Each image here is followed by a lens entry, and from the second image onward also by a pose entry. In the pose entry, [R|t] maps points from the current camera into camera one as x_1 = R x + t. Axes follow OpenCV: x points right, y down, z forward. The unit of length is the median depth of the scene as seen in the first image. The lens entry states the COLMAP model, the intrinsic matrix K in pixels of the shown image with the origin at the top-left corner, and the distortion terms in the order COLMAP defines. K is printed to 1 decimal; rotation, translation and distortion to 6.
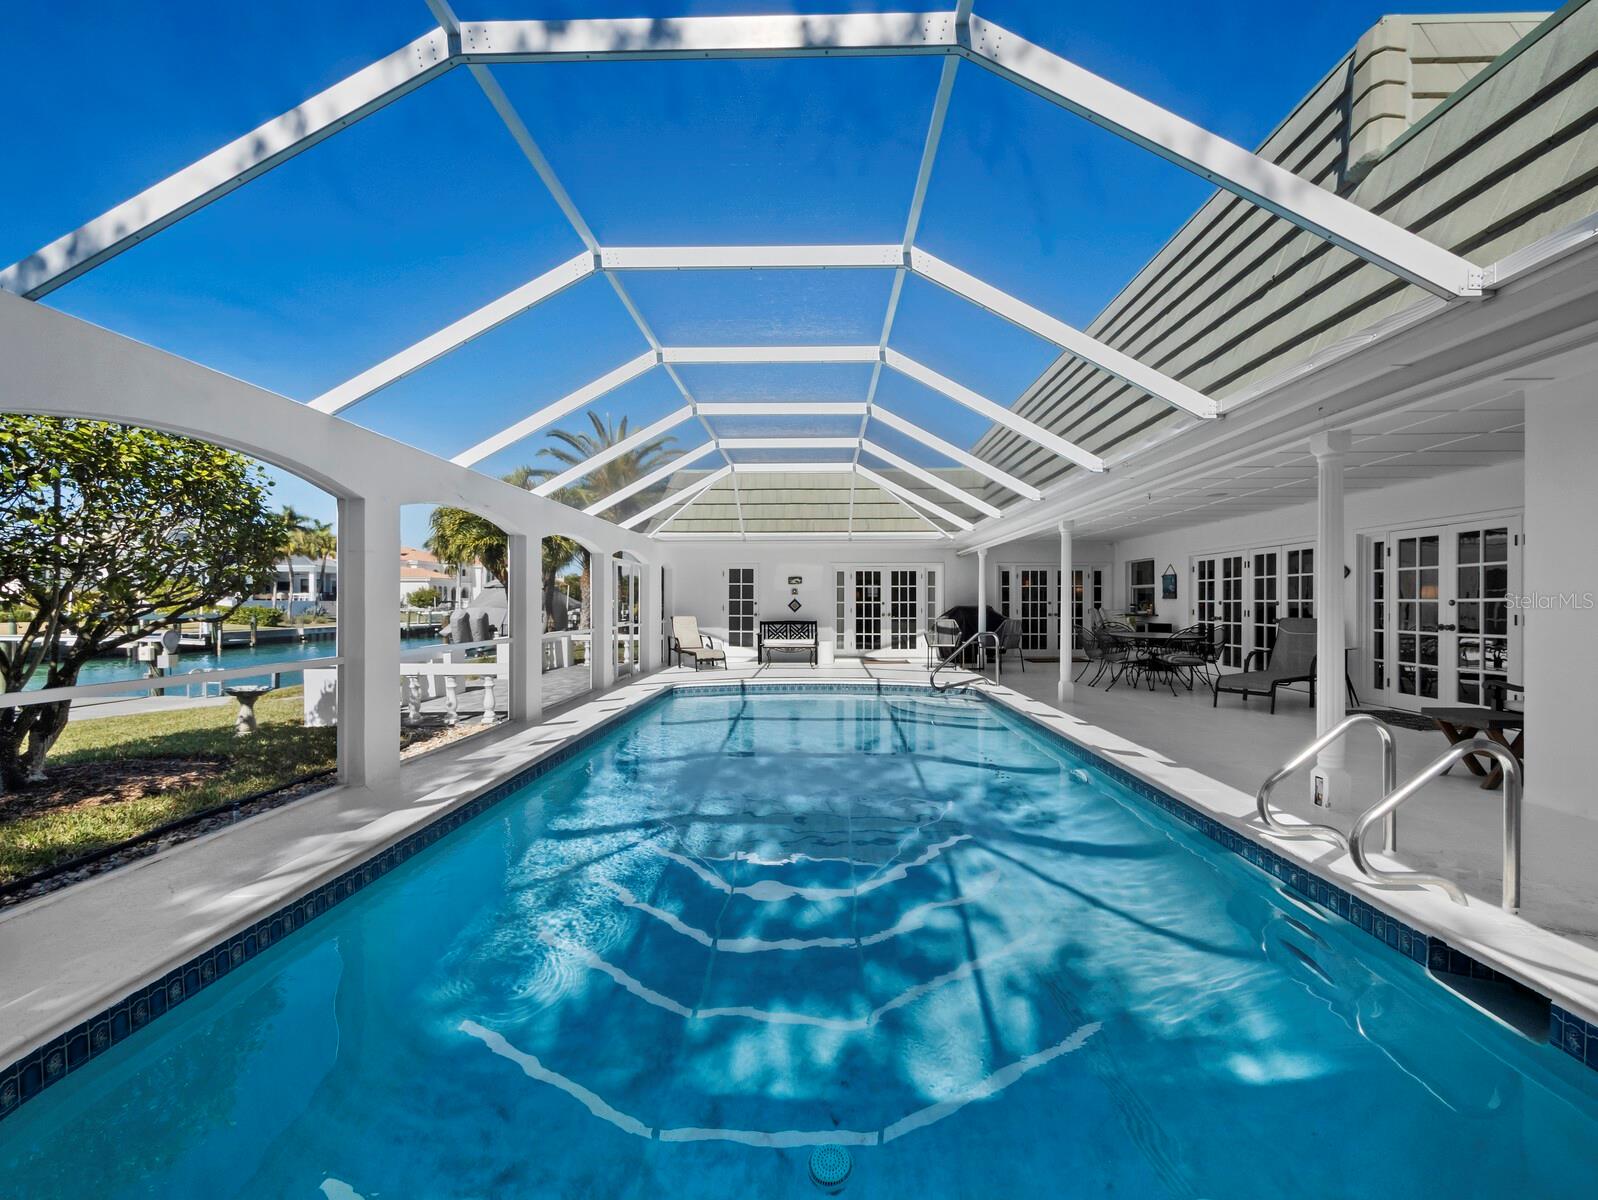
lens RADIAL K [[683.5, 0, 797.5], [0, 683.5, 604.2], [0, 0, 1]] dist [-0.002811, -0.000795]
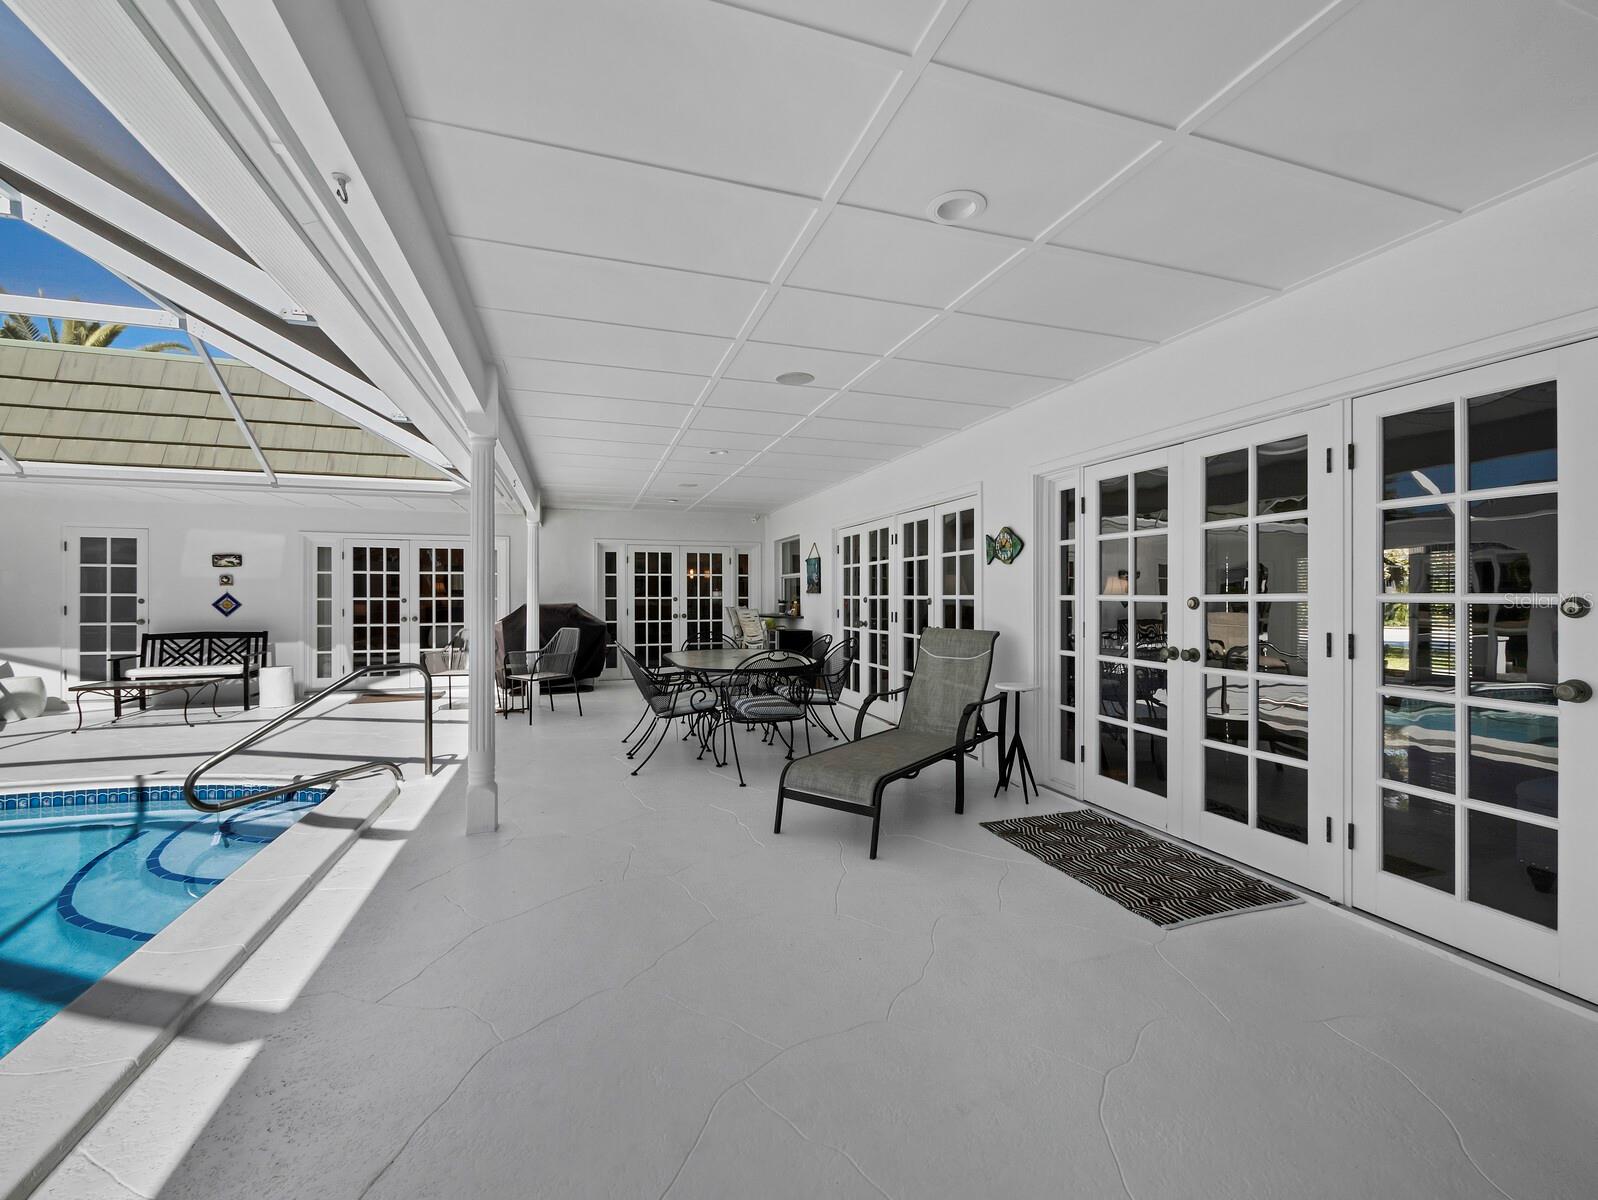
lens RADIAL K [[683.5, 0, 803.6], [0, 683.5, 596.7], [0, 0, 1]] dist [-0.002811, -0.000795]
pose [[0.941202, -0.001303, 0.337843, 0.318408], [0.001779, 0.999998, -0.001101, -0.004232], [-0.337841, 0.001637, 0.941202, 0.377849]]
